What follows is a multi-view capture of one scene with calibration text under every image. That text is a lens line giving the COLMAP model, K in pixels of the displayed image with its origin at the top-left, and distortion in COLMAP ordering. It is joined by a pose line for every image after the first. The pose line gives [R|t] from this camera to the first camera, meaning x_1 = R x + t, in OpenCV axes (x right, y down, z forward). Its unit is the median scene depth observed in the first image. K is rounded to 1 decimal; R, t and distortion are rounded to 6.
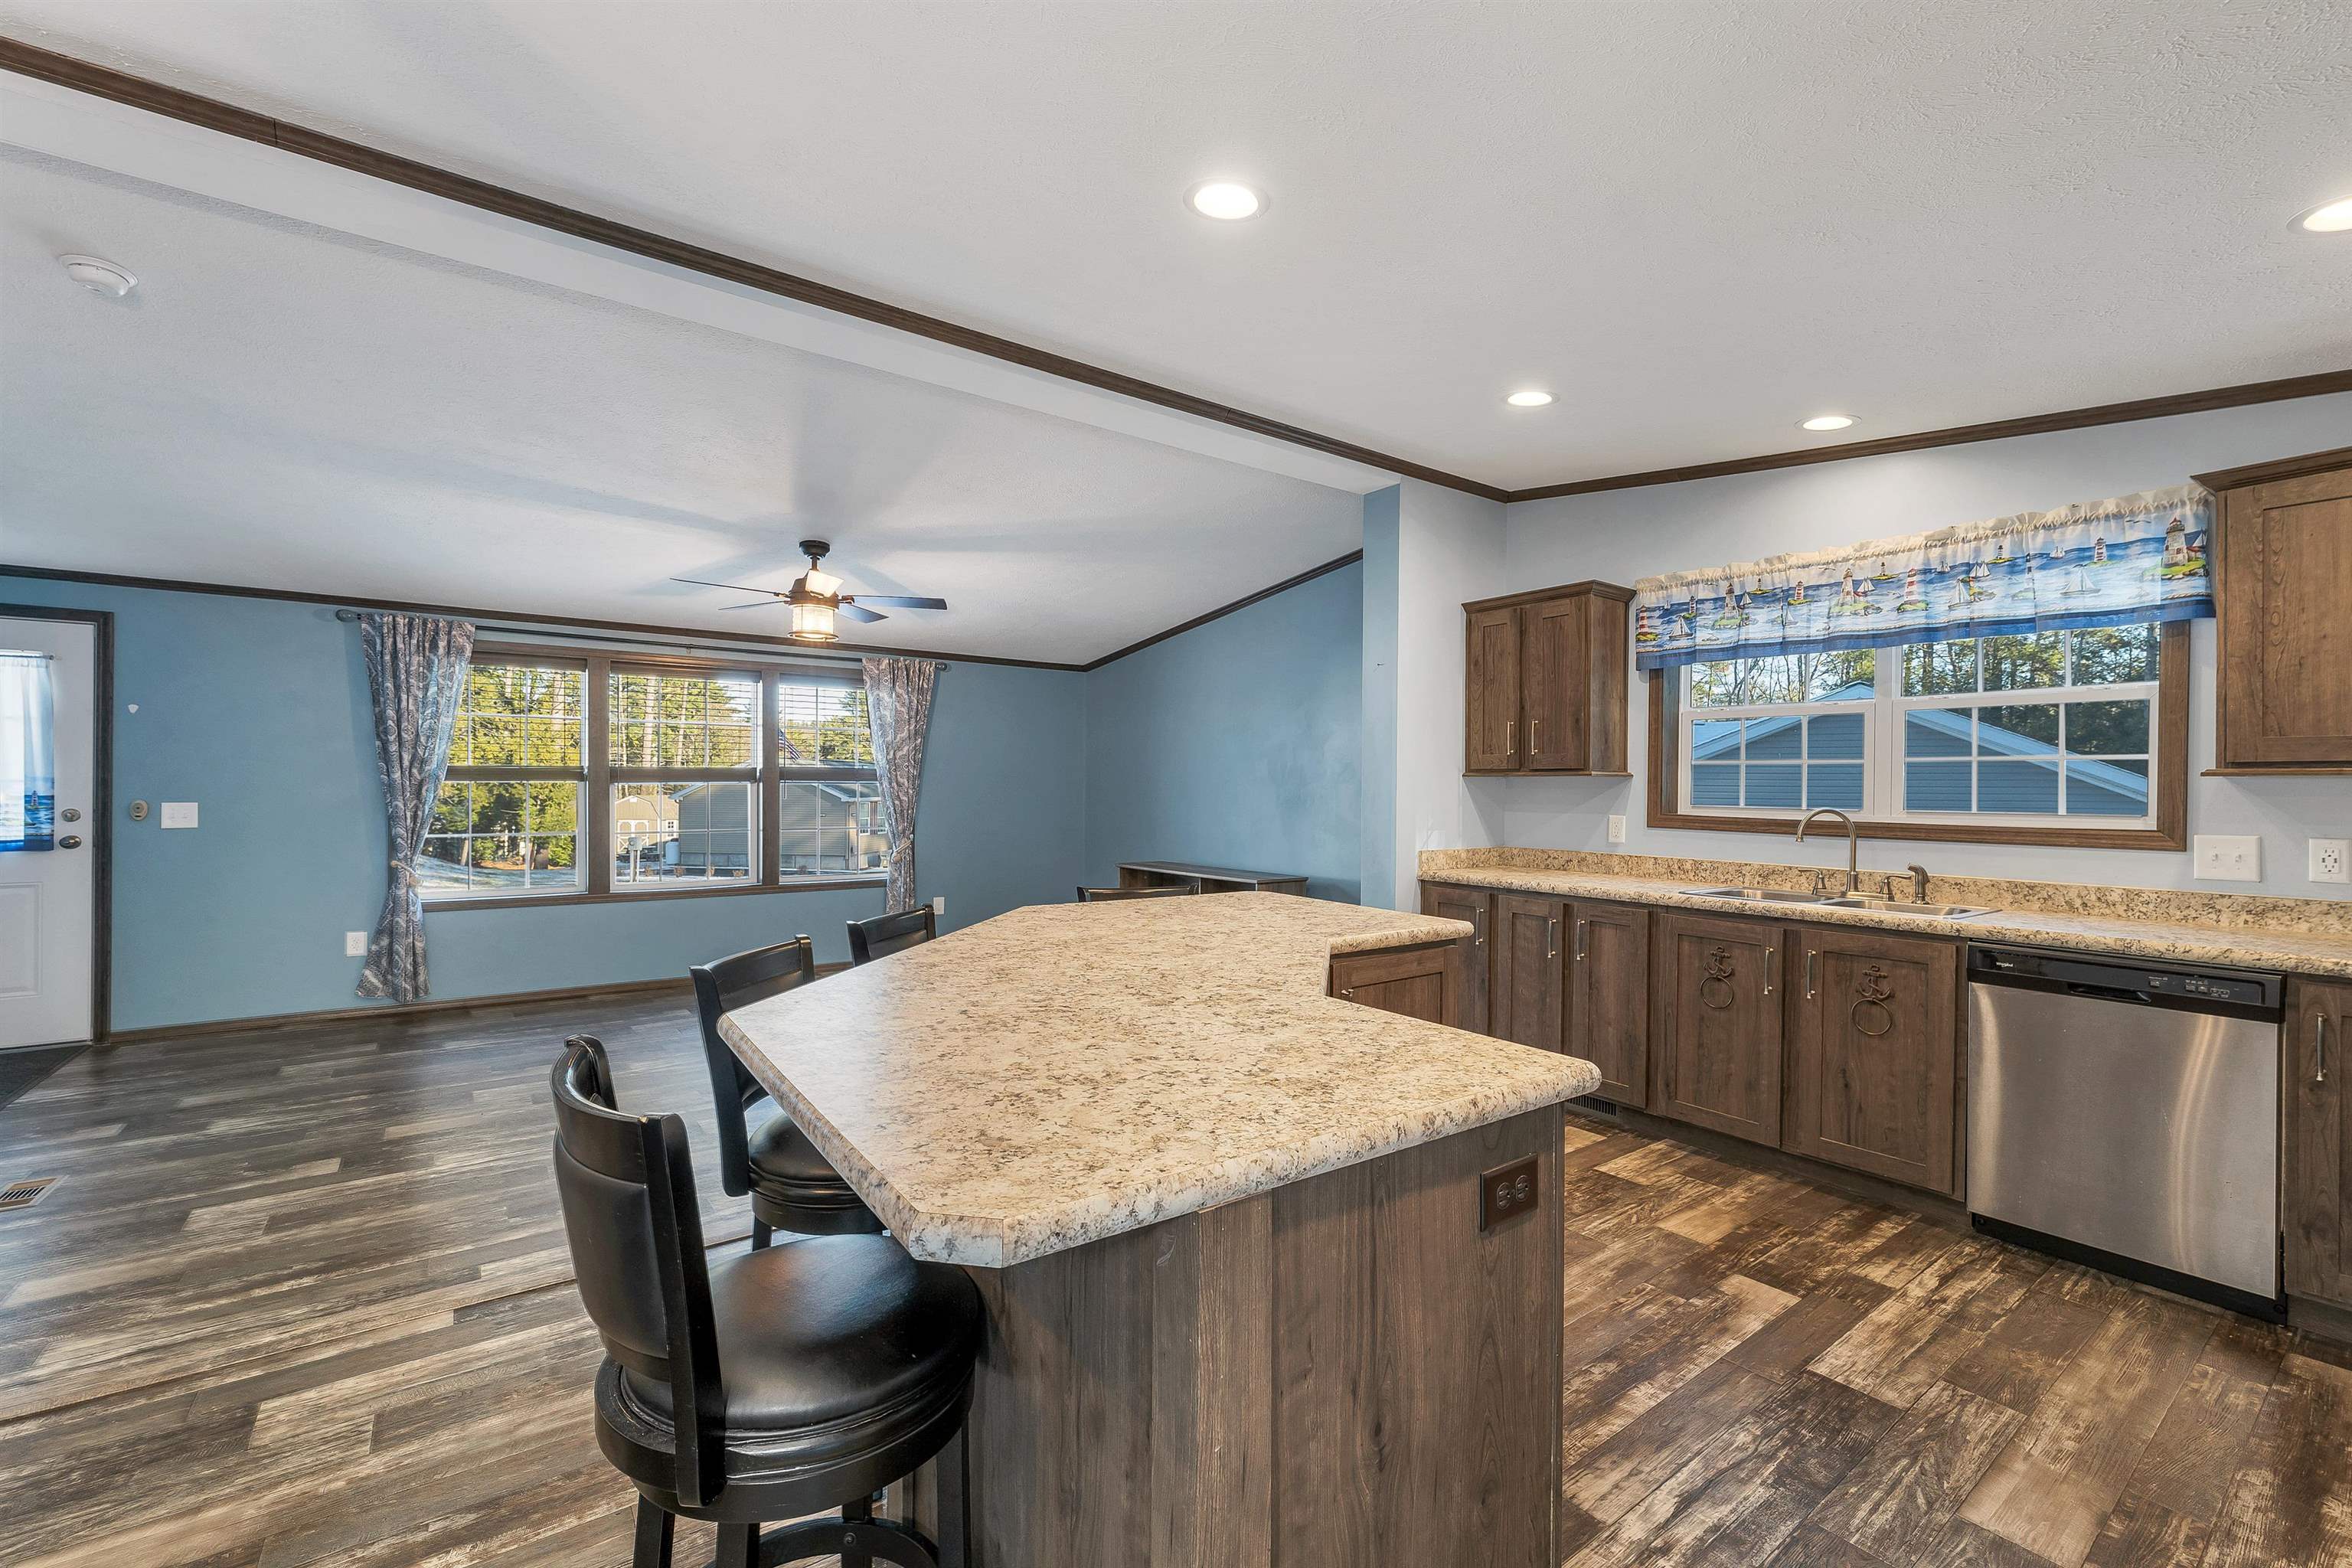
lens RADIAL K [[967.7, 0, 1174.0], [0, 967.7, 793.0], [0, 0, 1]] dist [-0.013416, 0.000597]
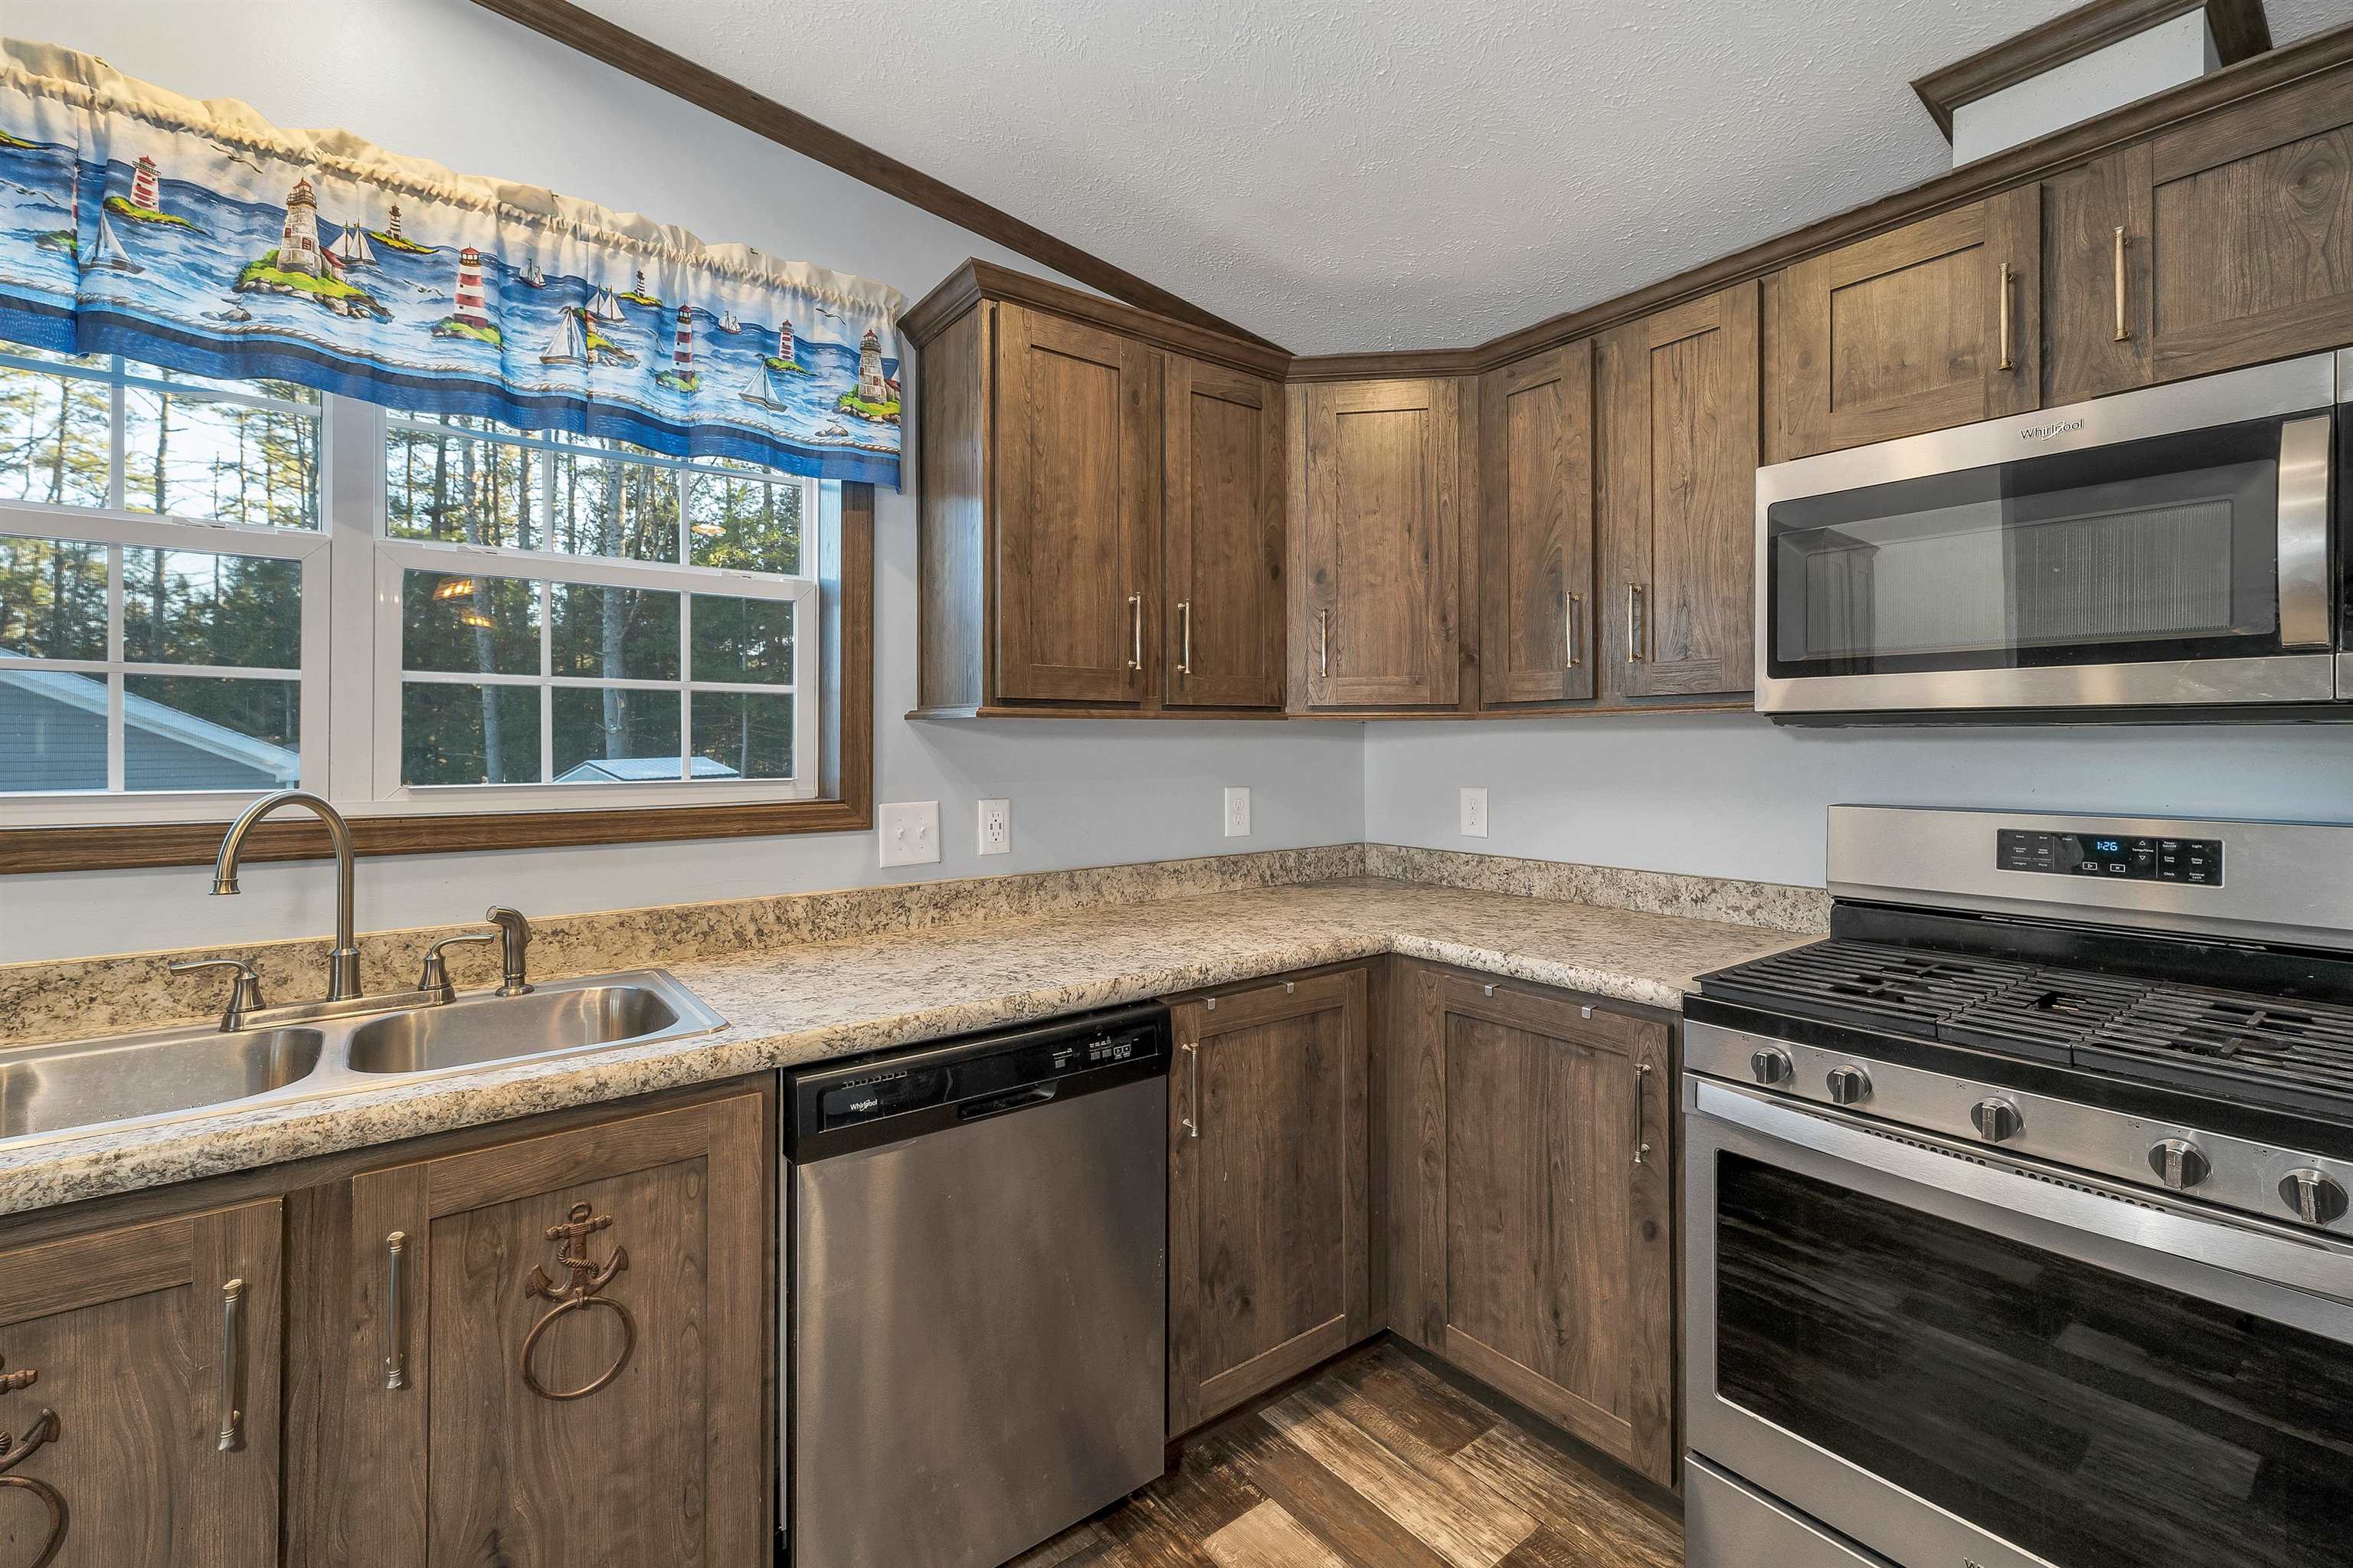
lens RADIAL K [[1006.7, 0, 1164.9], [0, 1006.7, 739.9], [0, 0, 1]] dist [0.002279, 0.000532]
pose [[-0.024617, -0.003505, 0.999691, 0.253884], [0.006839, 0.999970, 0.003675, -0.002691], [-0.999674, 0.006927, -0.024593, 0.604934]]
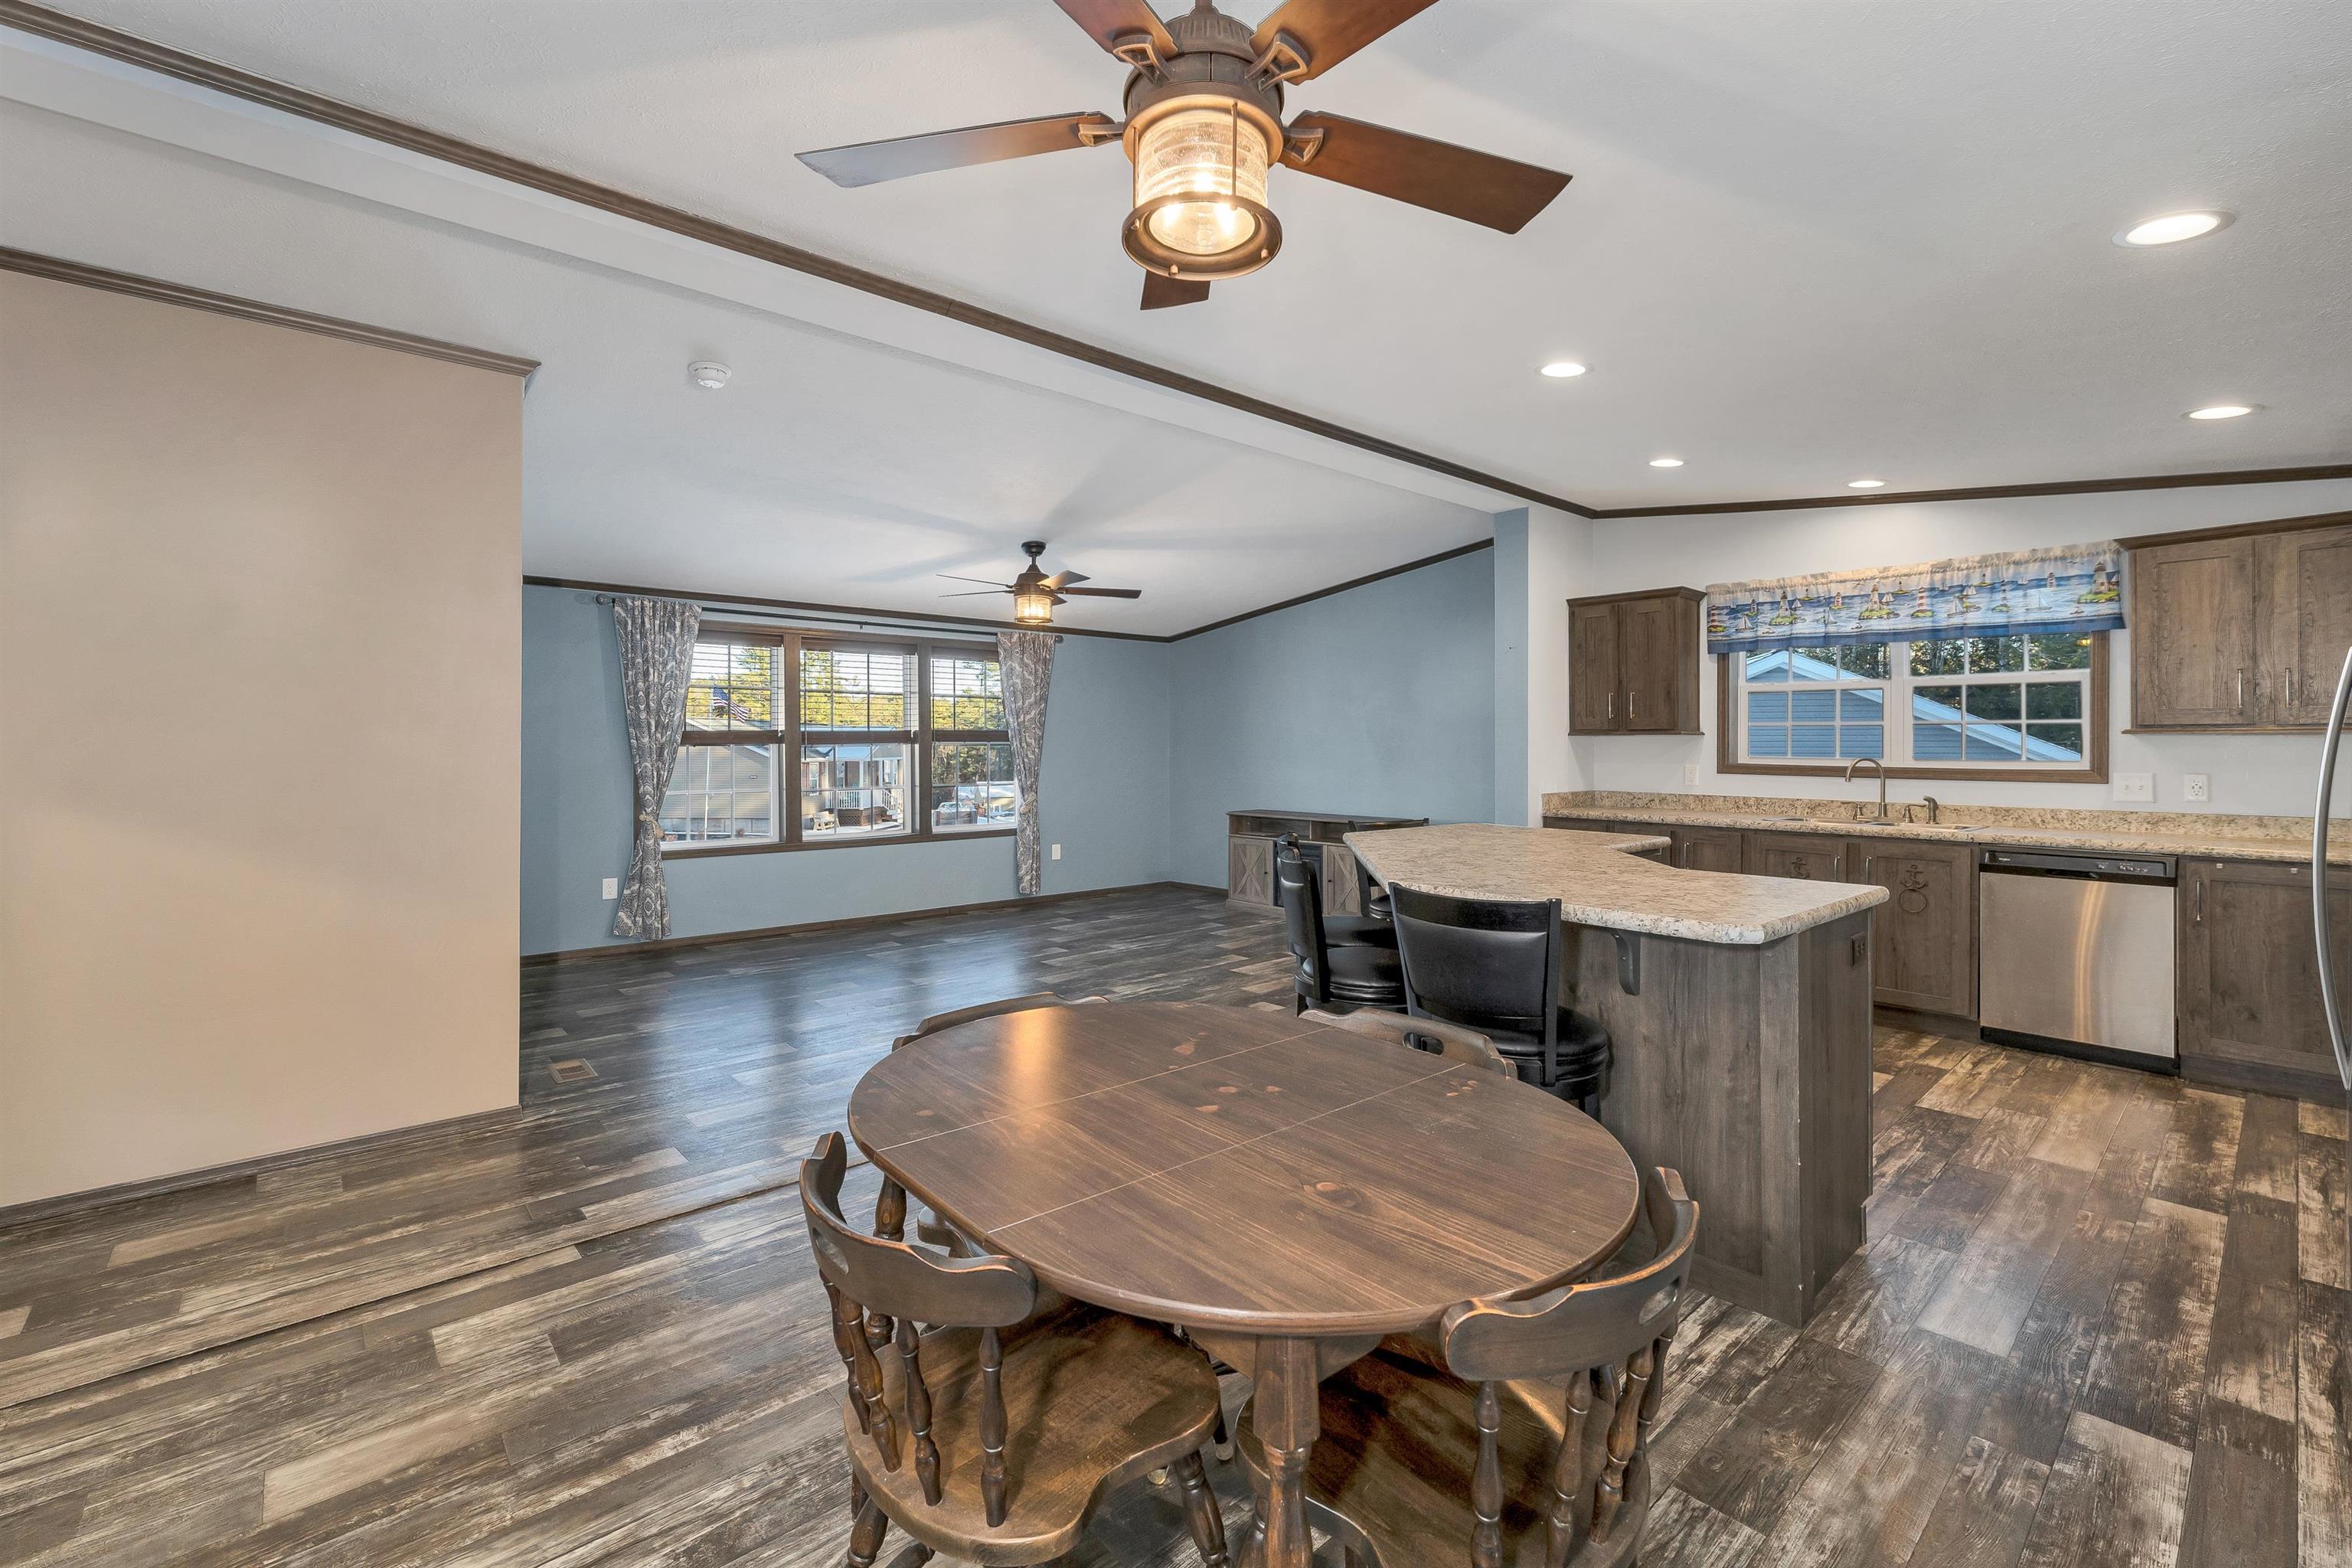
lens RADIAL K [[991.5, 0, 1168.6], [0, 991.5, 745.7], [0, 0, 1]] dist [-0.015542, -0.000209]
pose [[0.995728, -0.007239, 0.092053, -0.412958], [0.007731, 0.999958, -0.004983, -0.001554], [-0.092013, 0.005673, 0.995742, -0.295228]]
